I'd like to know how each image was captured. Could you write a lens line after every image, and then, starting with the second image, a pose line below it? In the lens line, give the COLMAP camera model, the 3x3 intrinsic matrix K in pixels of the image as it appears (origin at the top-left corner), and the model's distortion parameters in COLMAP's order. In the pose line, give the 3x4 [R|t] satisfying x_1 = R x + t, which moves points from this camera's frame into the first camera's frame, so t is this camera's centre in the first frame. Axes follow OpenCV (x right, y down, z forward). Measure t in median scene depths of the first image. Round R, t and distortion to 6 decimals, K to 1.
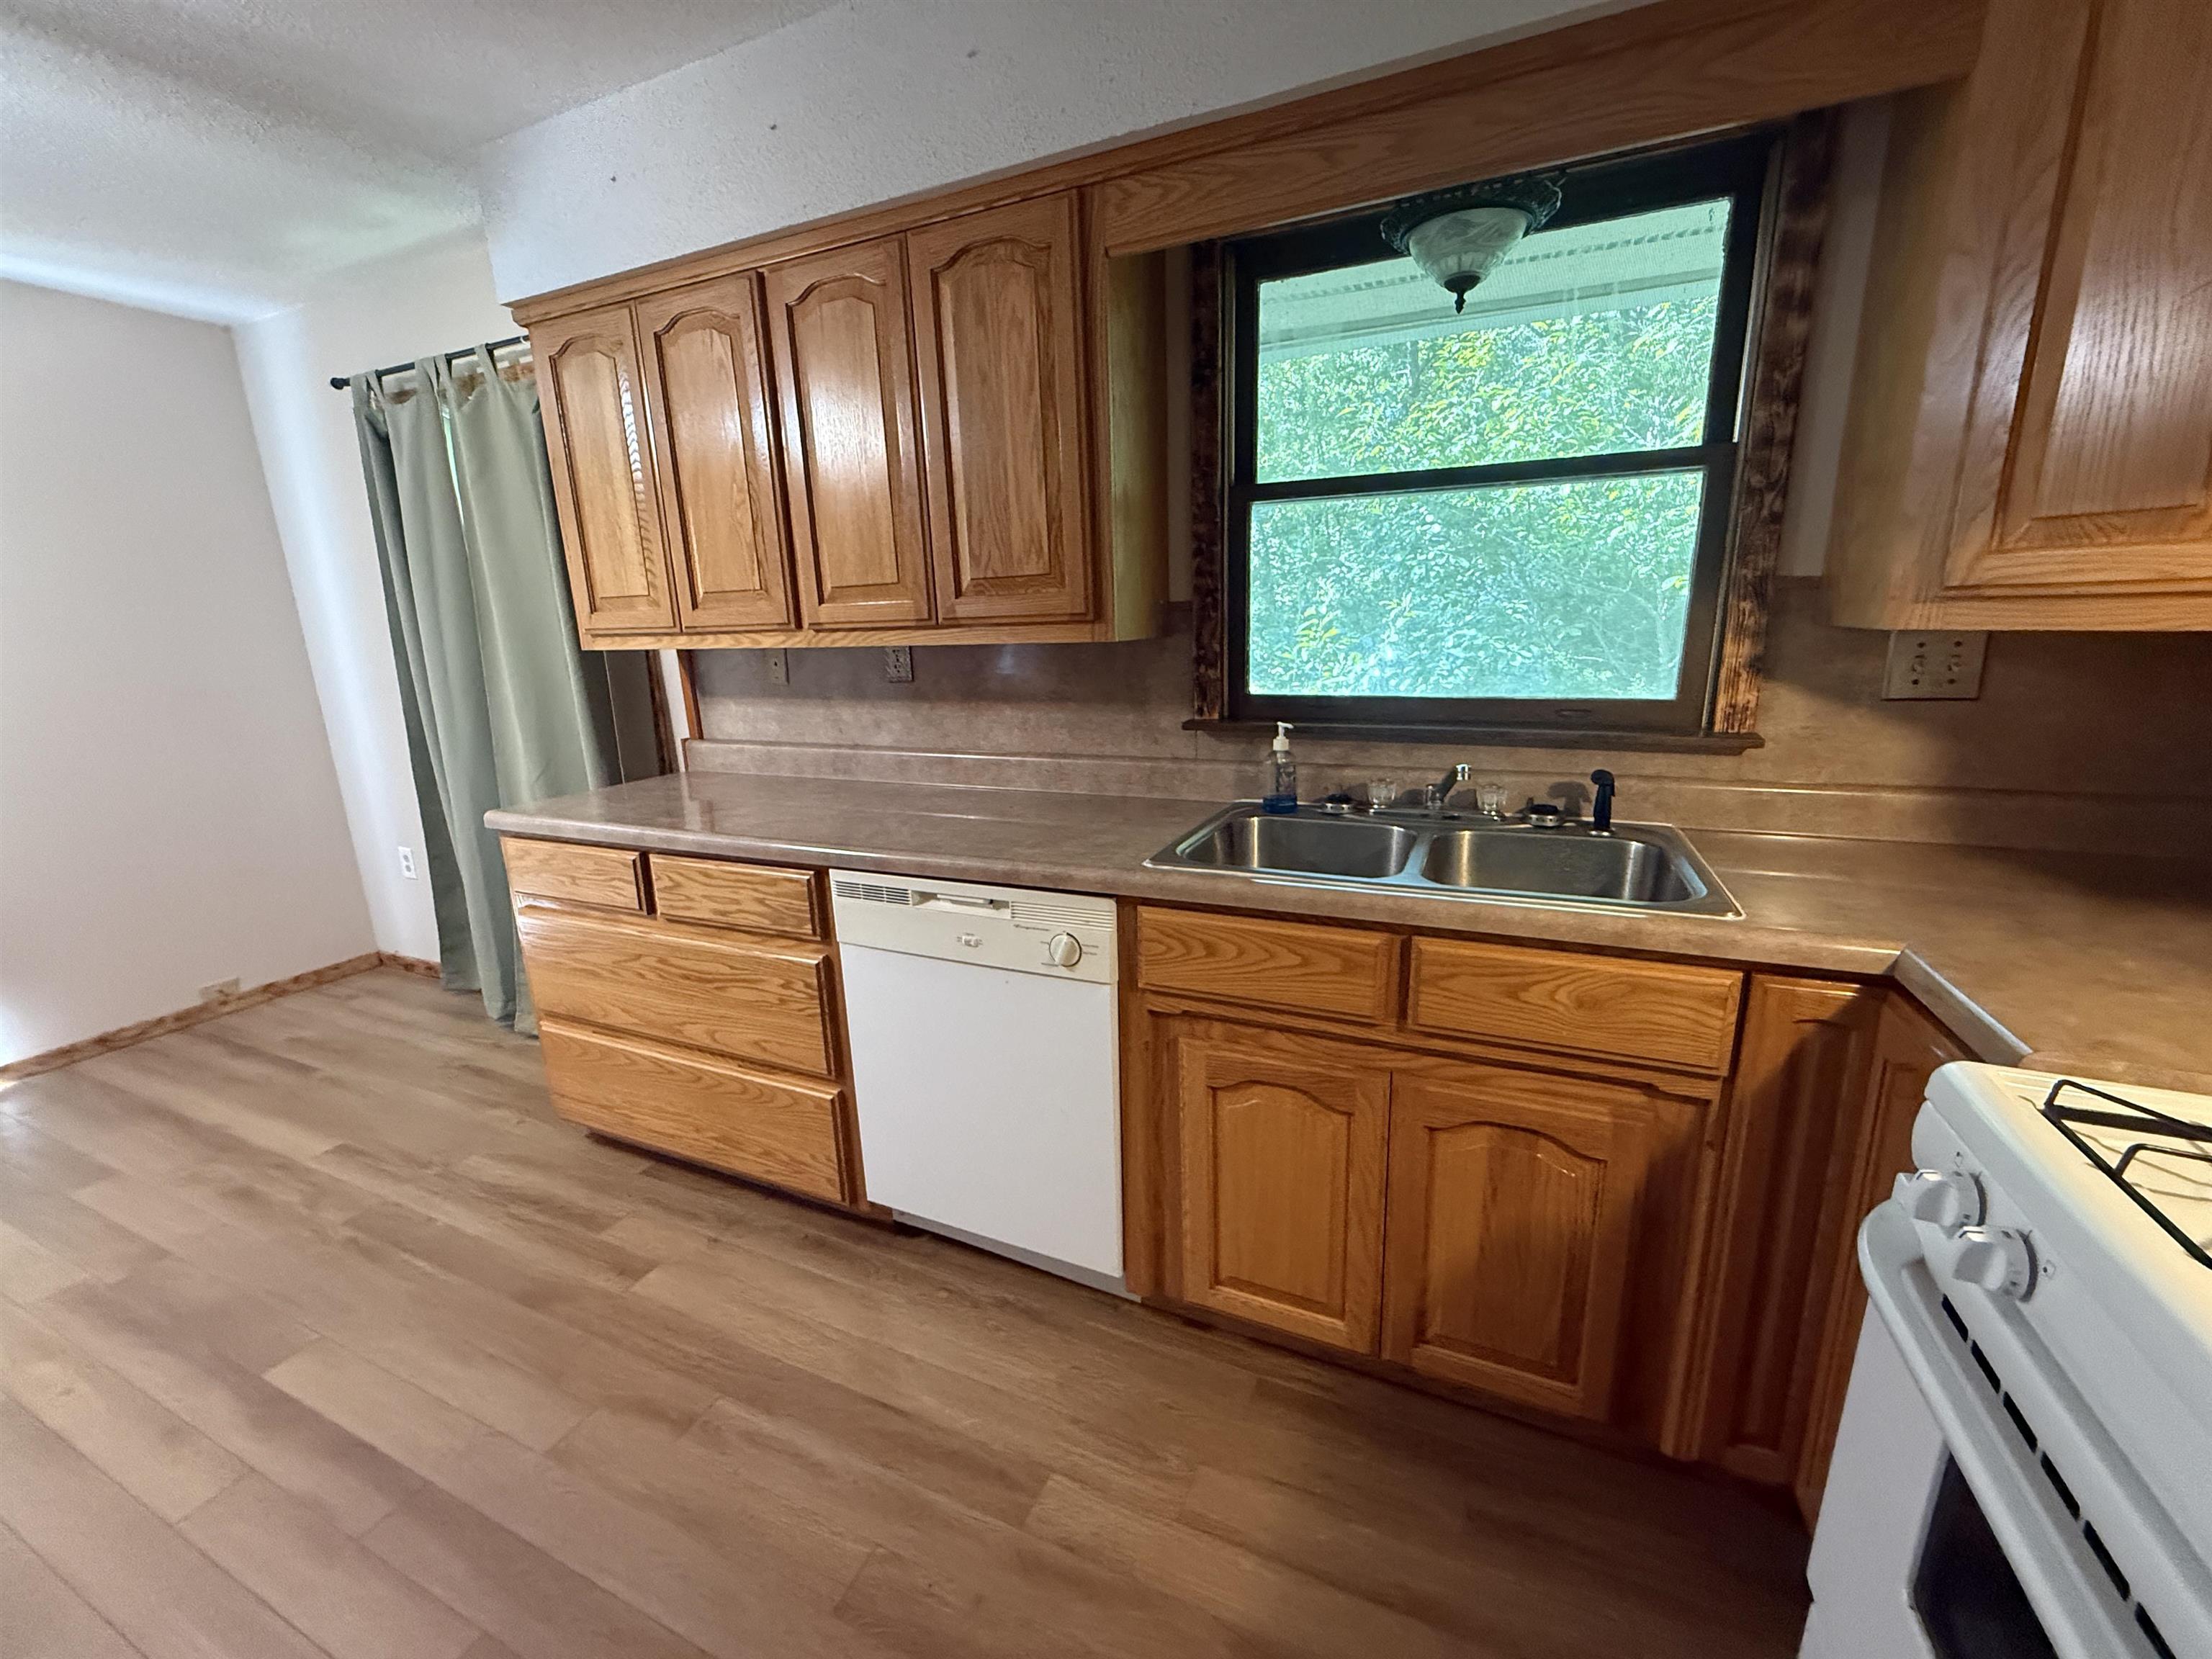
lens RADIAL K [[880.2, 0, 1099.5], [0, 880.2, 829.1], [0, 0, 1]] dist [0.000442, -0.000435]
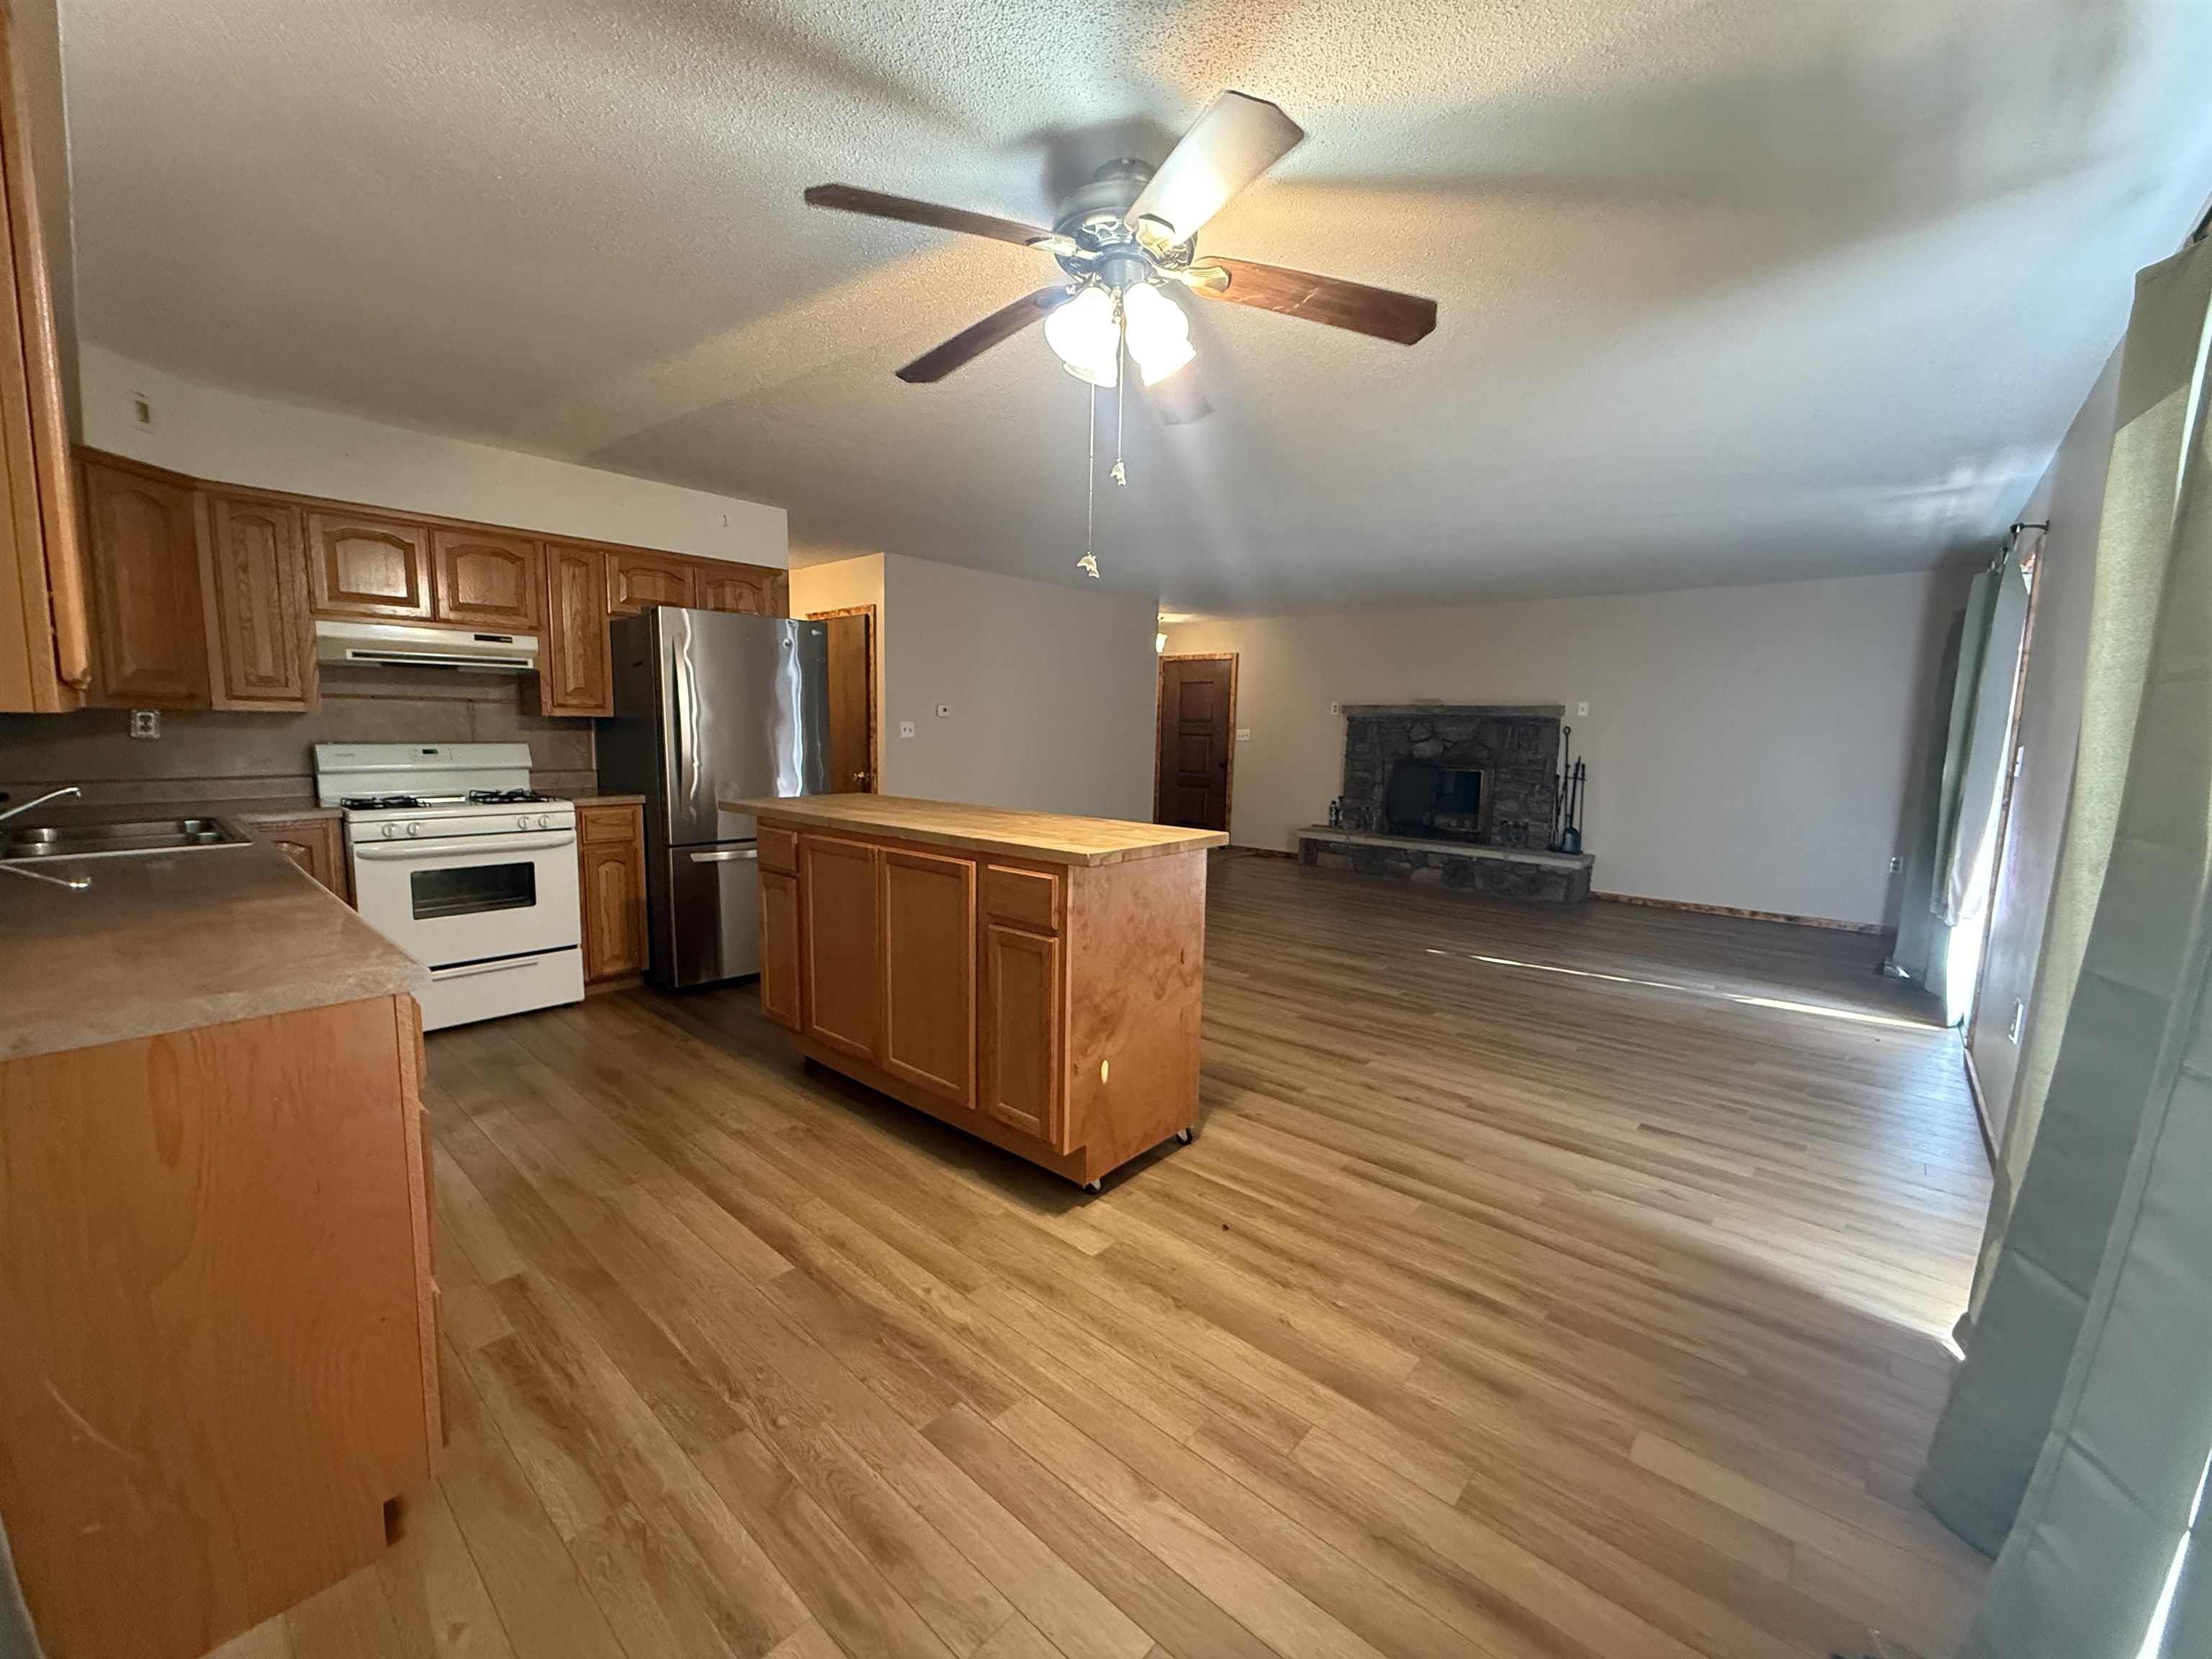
lens RADIAL K [[880.2, 0, 1098.3], [0, 880.2, 826.1], [0, 0, 1]] dist [0.000442, -0.000435]
pose [[-0.954946, -0.023294, 0.295865, -1.558856], [0.078001, 0.942169, 0.325935, -0.322384], [-0.286347, 0.334328, -0.897903, 1.622549]]
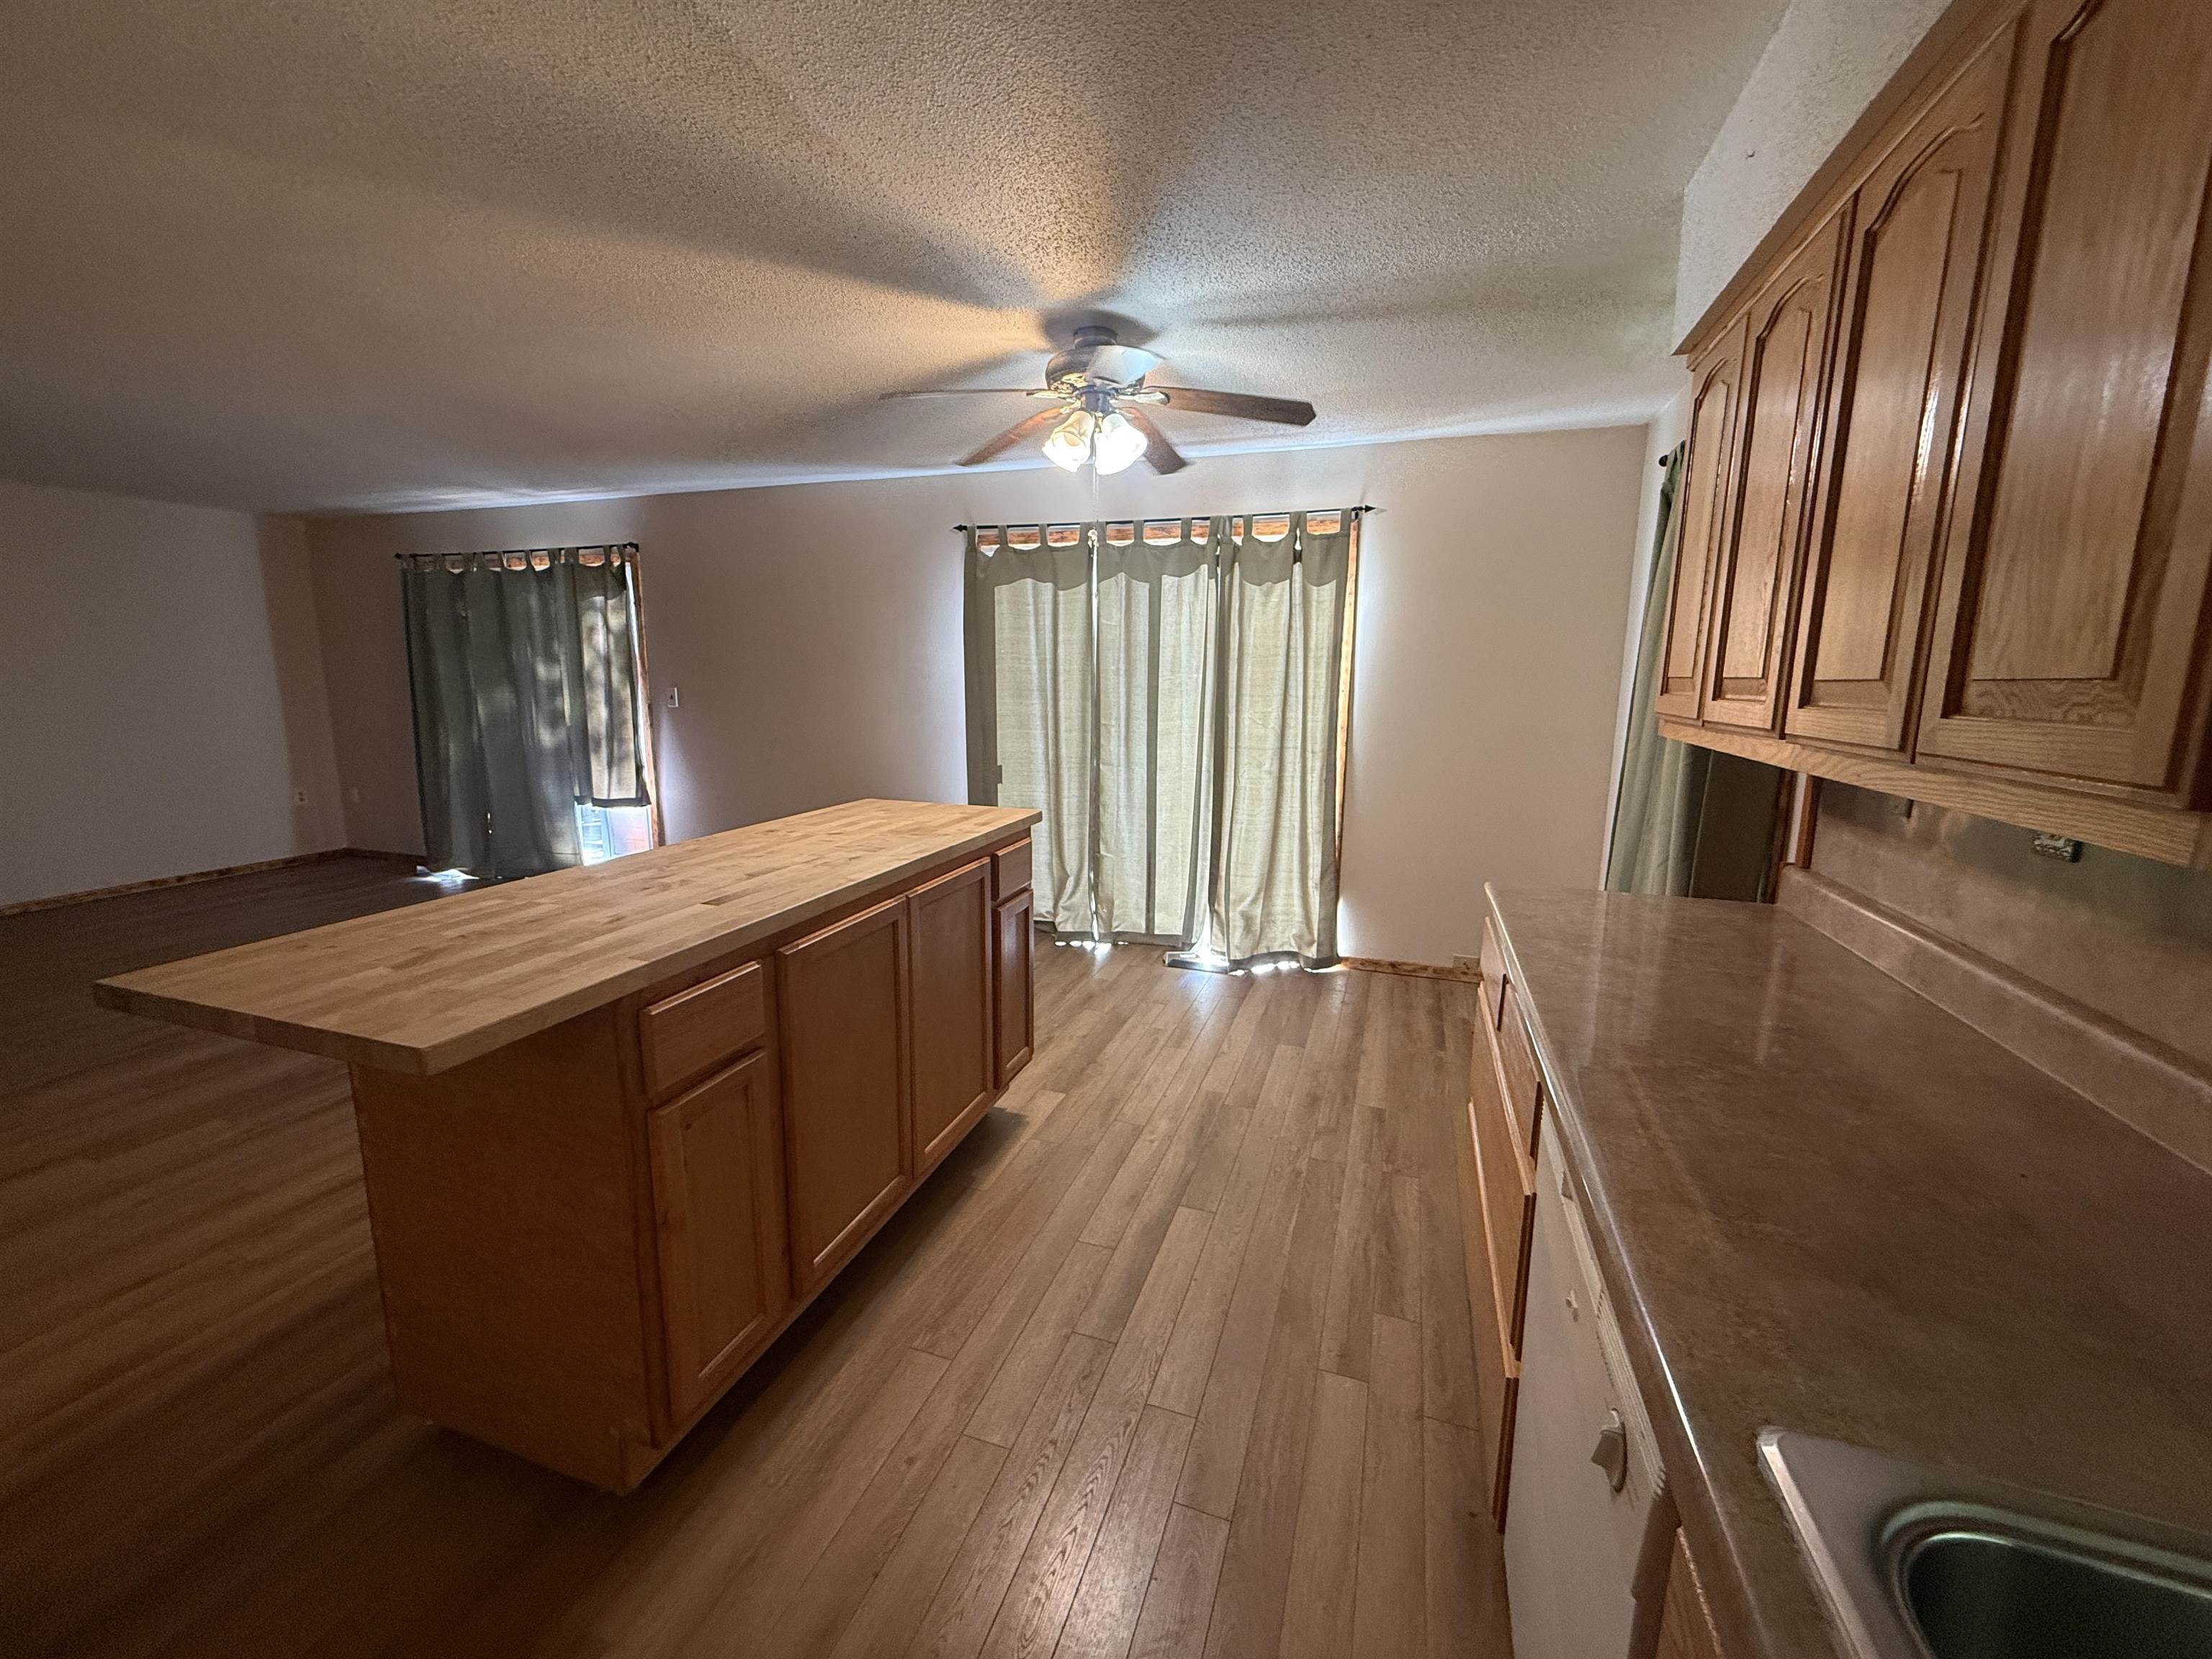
lens RADIAL K [[880.2, 0, 1098.4], [0, 880.2, 833.1], [0, 0, 1]] dist [0.000442, -0.000435]
pose [[0.086397, 0.208696, -0.974157, 0.279825], [-0.249674, 0.951144, 0.181623, -0.168847], [0.964468, 0.227530, 0.134282, 0.485736]]
